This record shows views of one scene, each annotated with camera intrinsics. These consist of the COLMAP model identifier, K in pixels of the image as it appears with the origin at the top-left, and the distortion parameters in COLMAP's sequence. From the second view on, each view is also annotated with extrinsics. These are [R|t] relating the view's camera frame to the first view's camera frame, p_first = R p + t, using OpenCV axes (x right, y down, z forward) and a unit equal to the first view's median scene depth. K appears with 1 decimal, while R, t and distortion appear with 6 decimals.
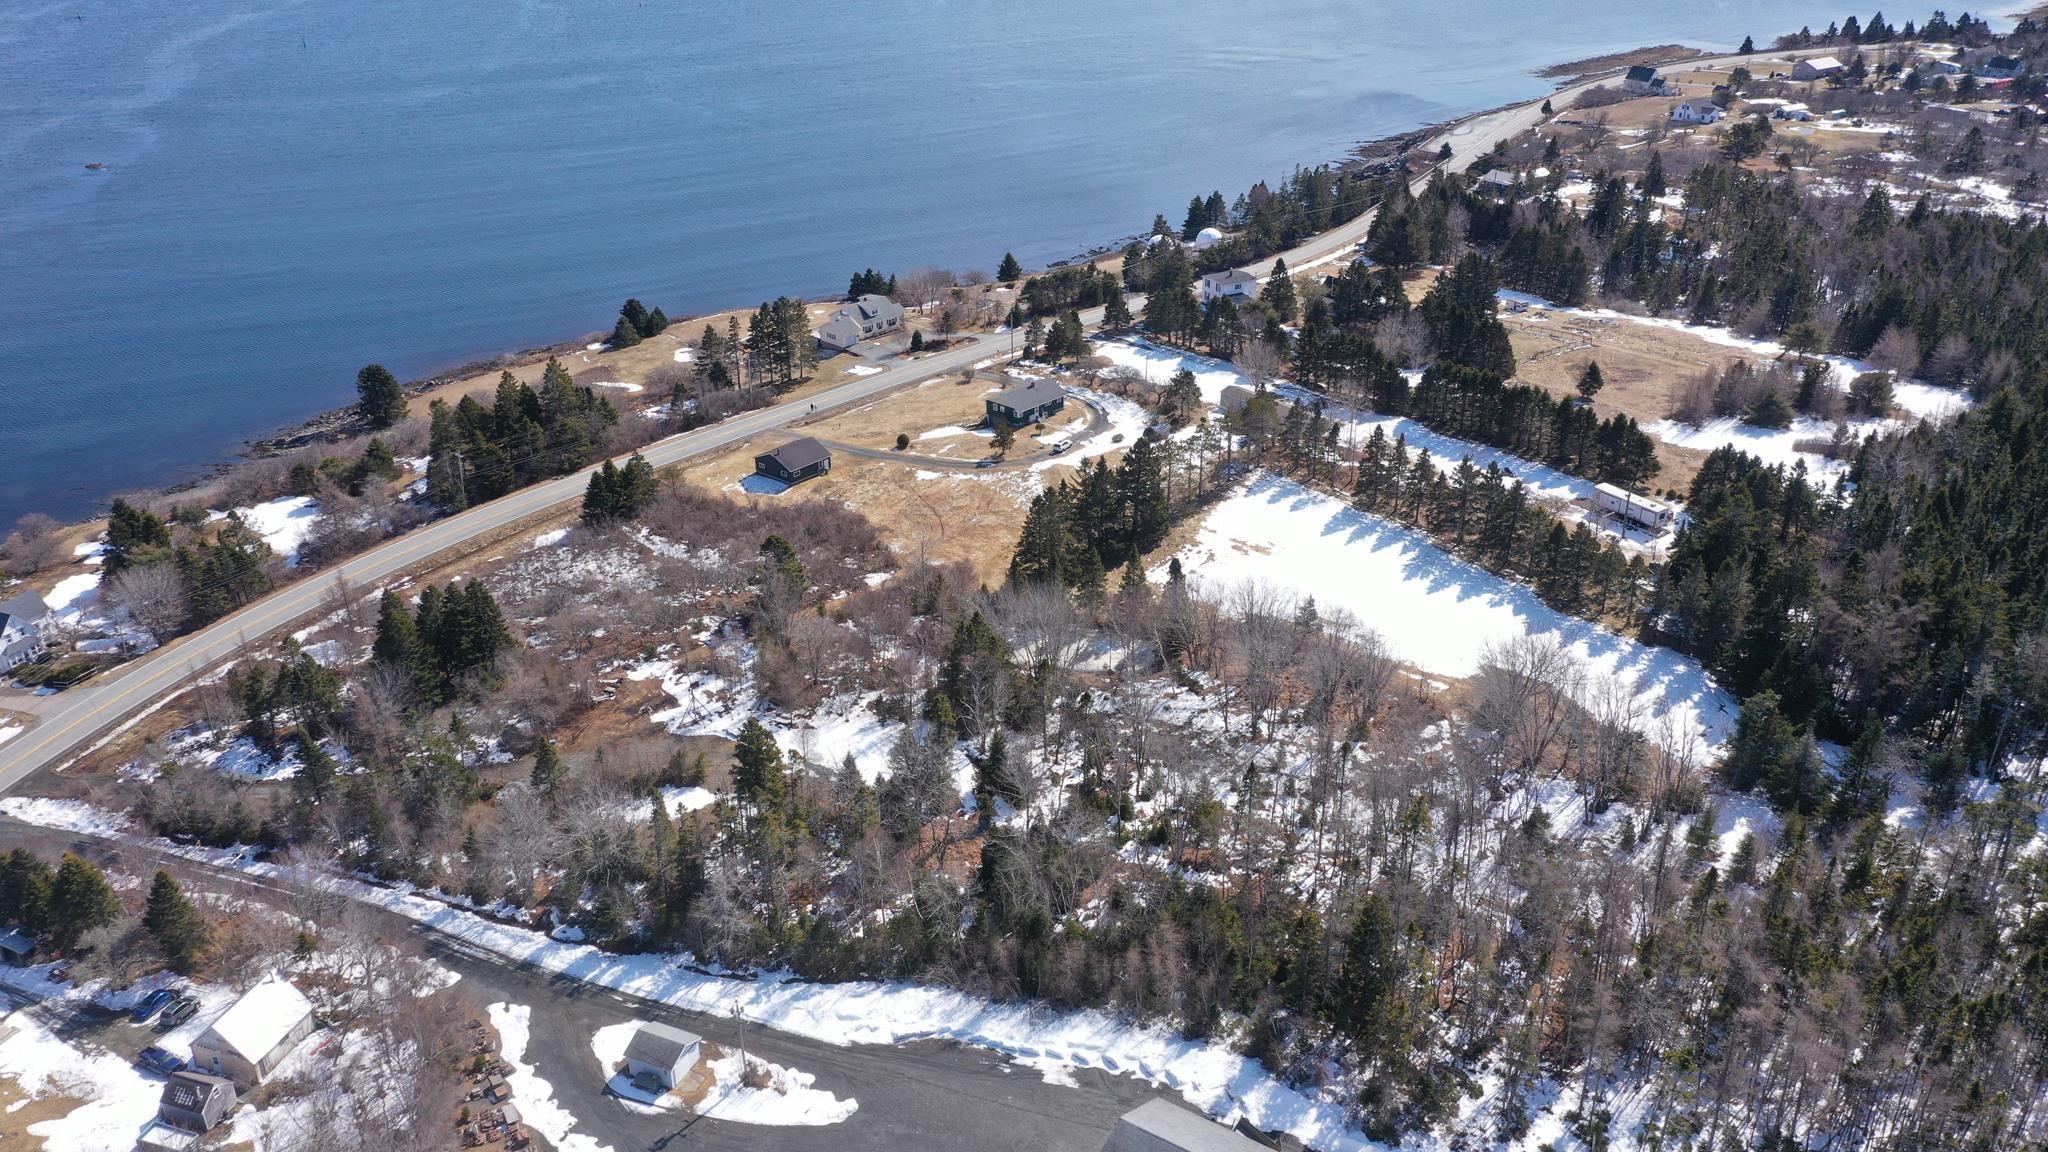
lens RADIAL K [[1747.0, 0, 1007.0], [0, 1747.0, 622.4], [0, 0, 1]] dist [-0.002881, 0.002307]
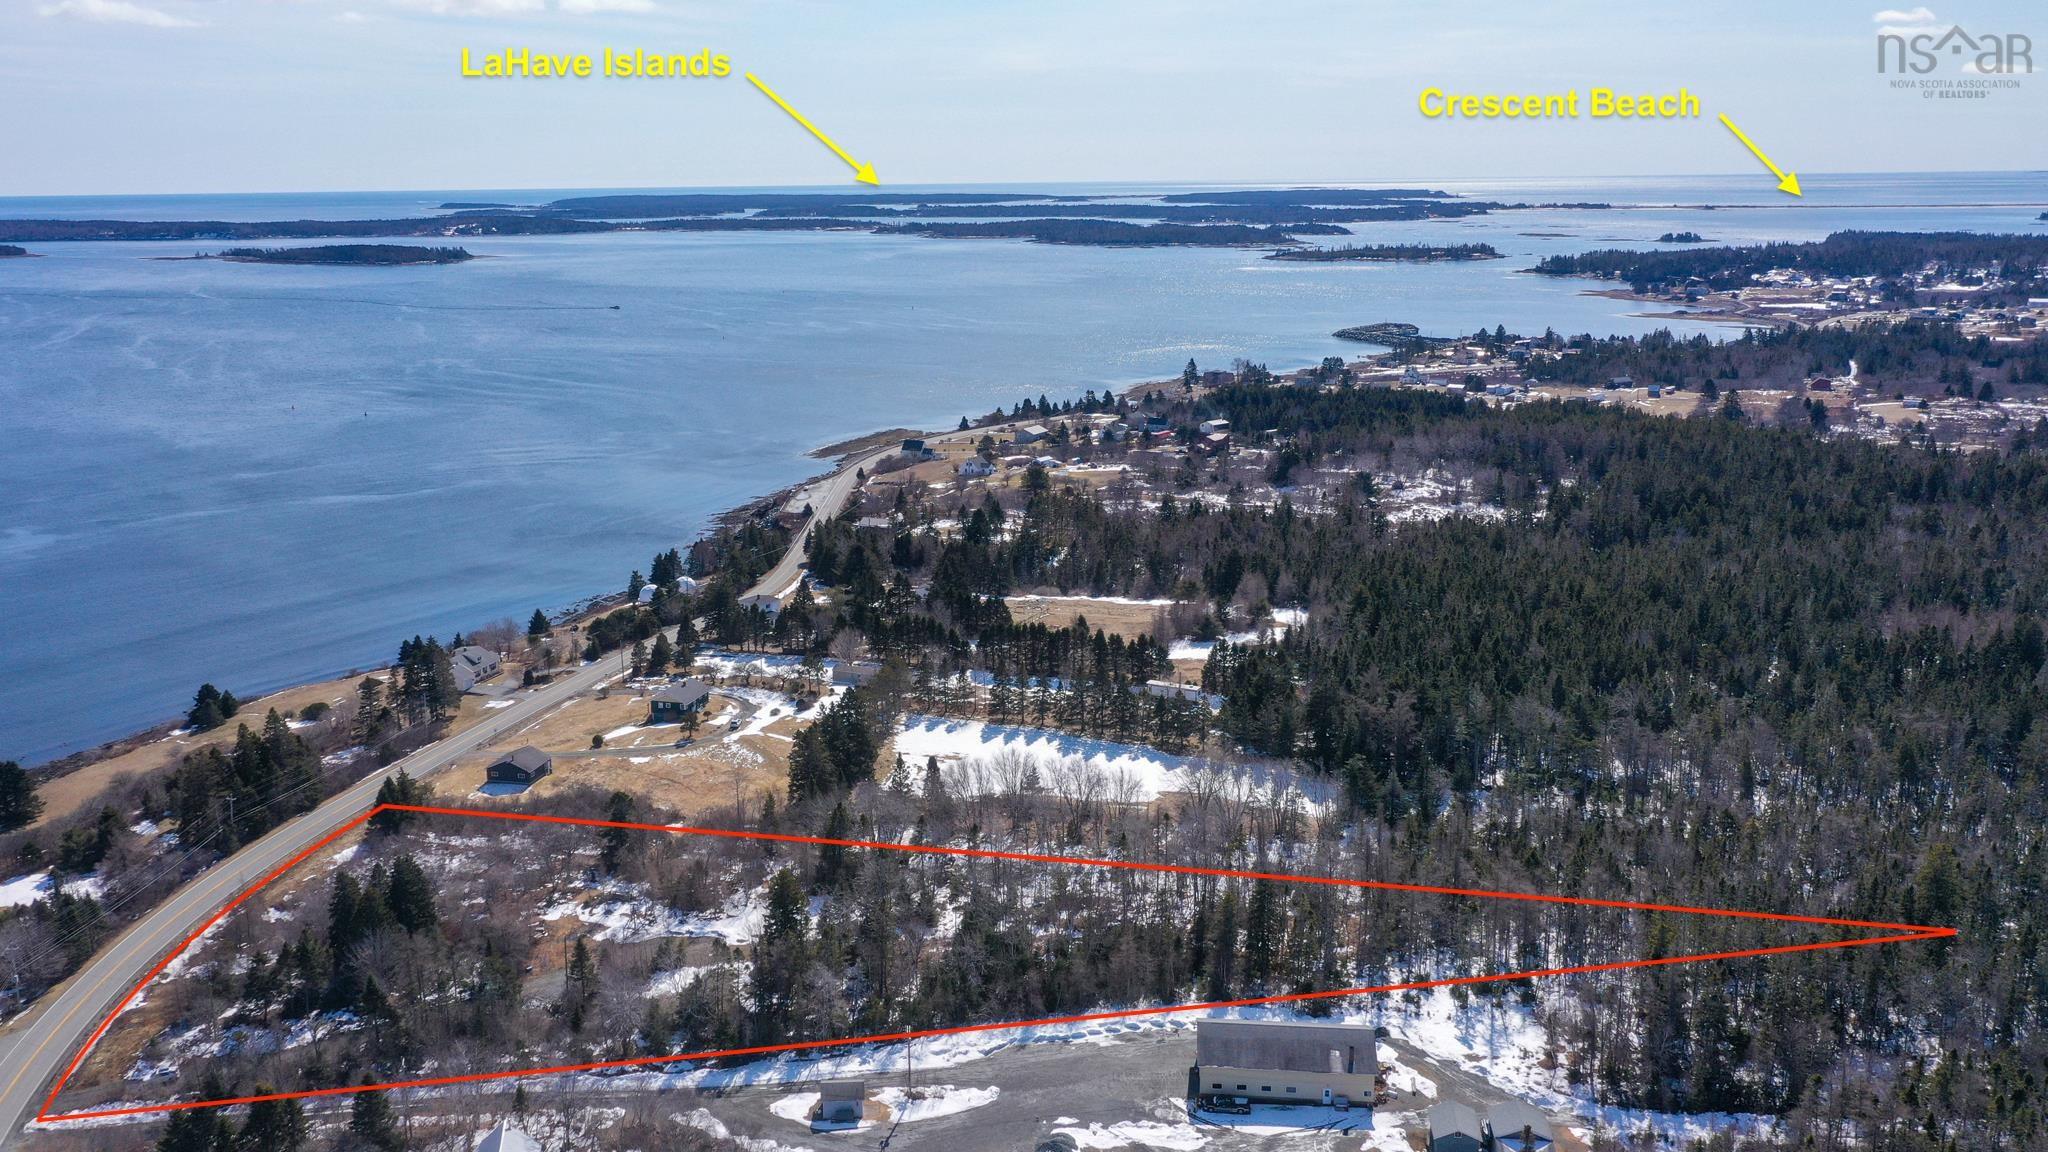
lens RADIAL K [[1747.0, 0, 1012.0], [0, 1747.0, 583.0], [0, 0, 1]] dist [-0.002881, 0.002307]
pose [[0.875467, -0.097873, 0.473263, -0.435559], [0.213371, 0.956943, -0.196805, 0.103675], [-0.433624, 0.273277, 0.858656, -0.199057]]
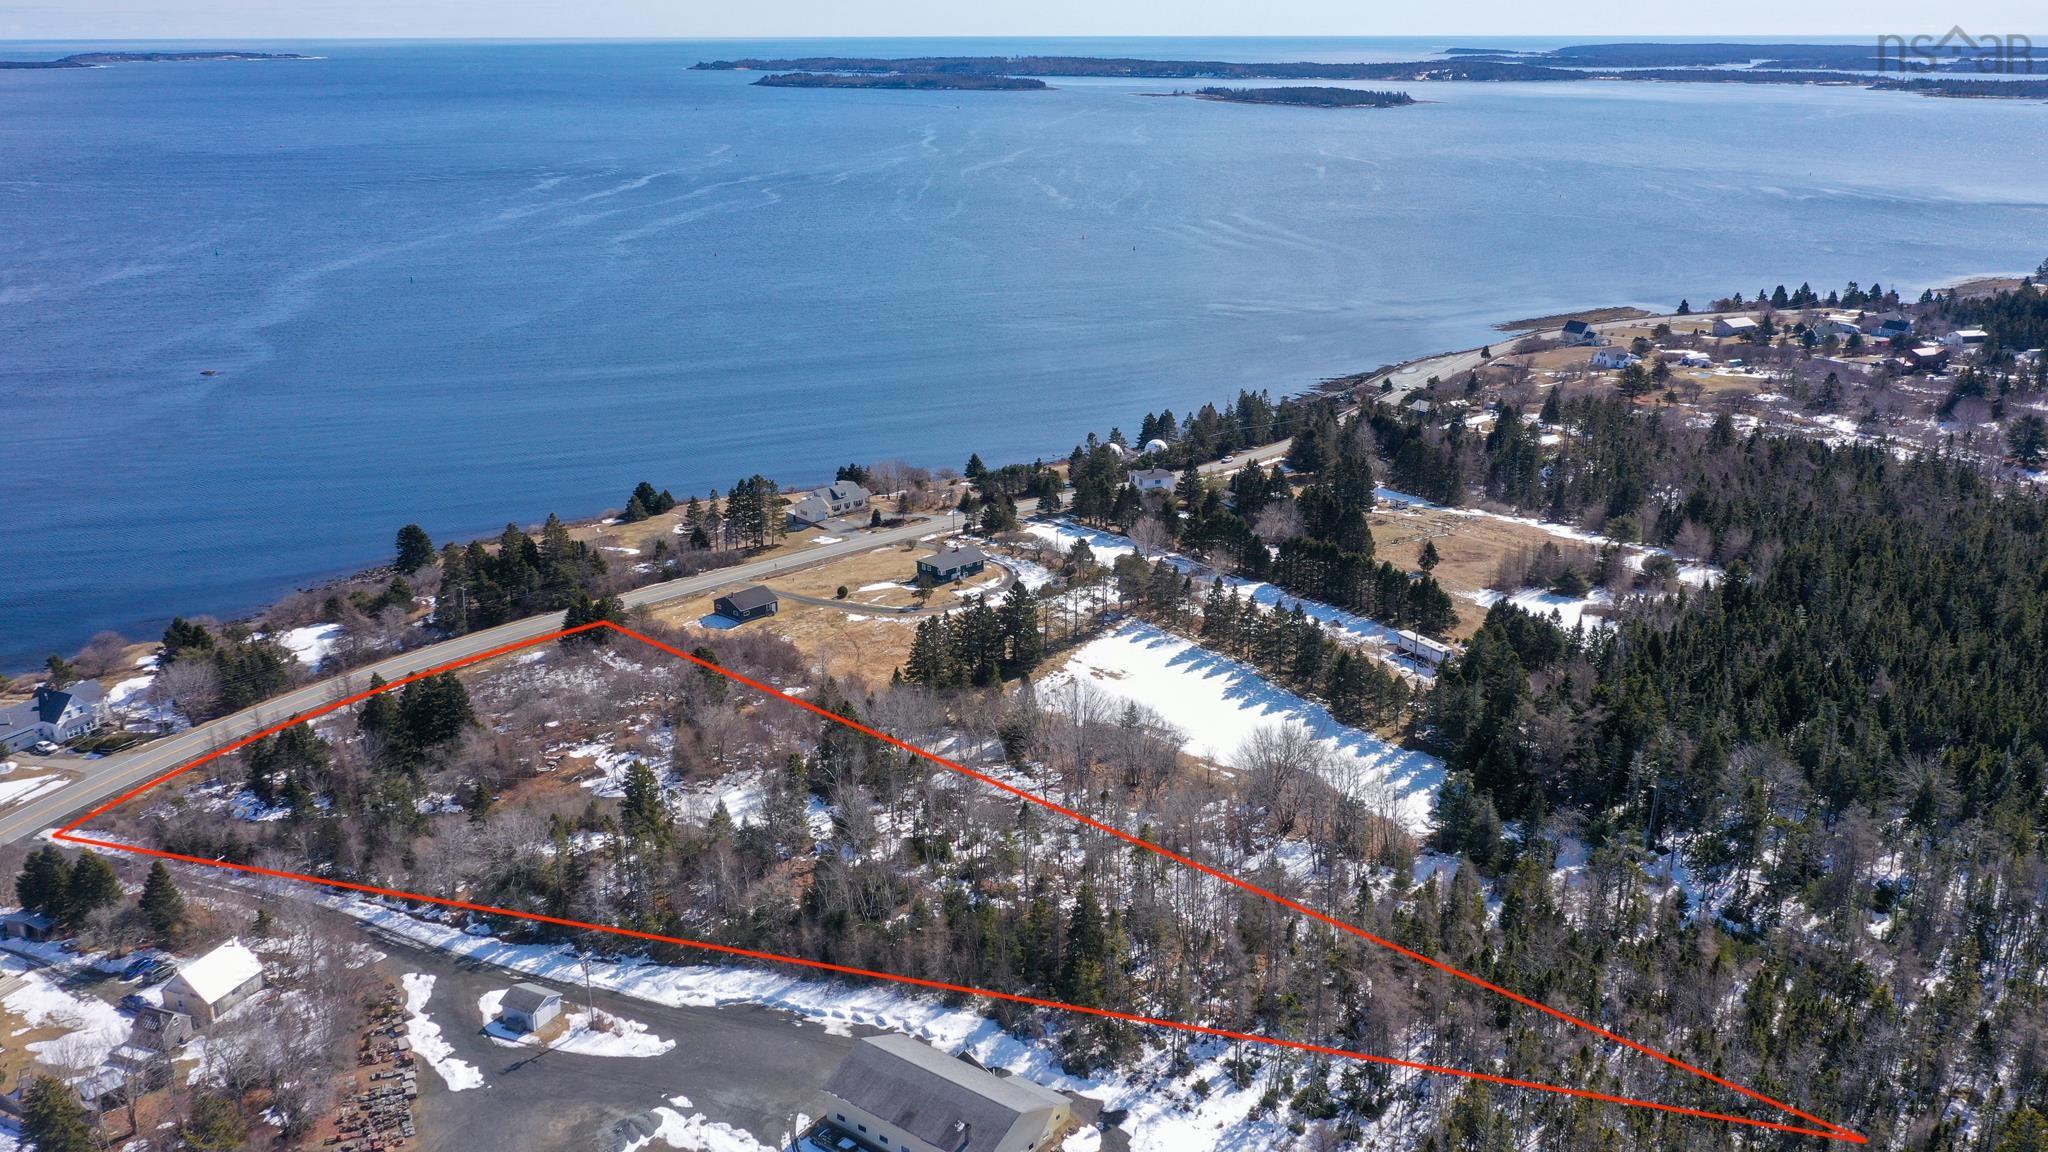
lens RADIAL K [[1708.6, 0, 1060.7], [0, 1708.6, 594.4], [0, 0, 1]] dist [-0.003816, 0.001264]
pose [[0.999535, 0.026116, -0.015740, 0.127710], [-0.028214, 0.987886, -0.152596, 0.084176], [0.011565, 0.152969, 0.988163, -0.169115]]
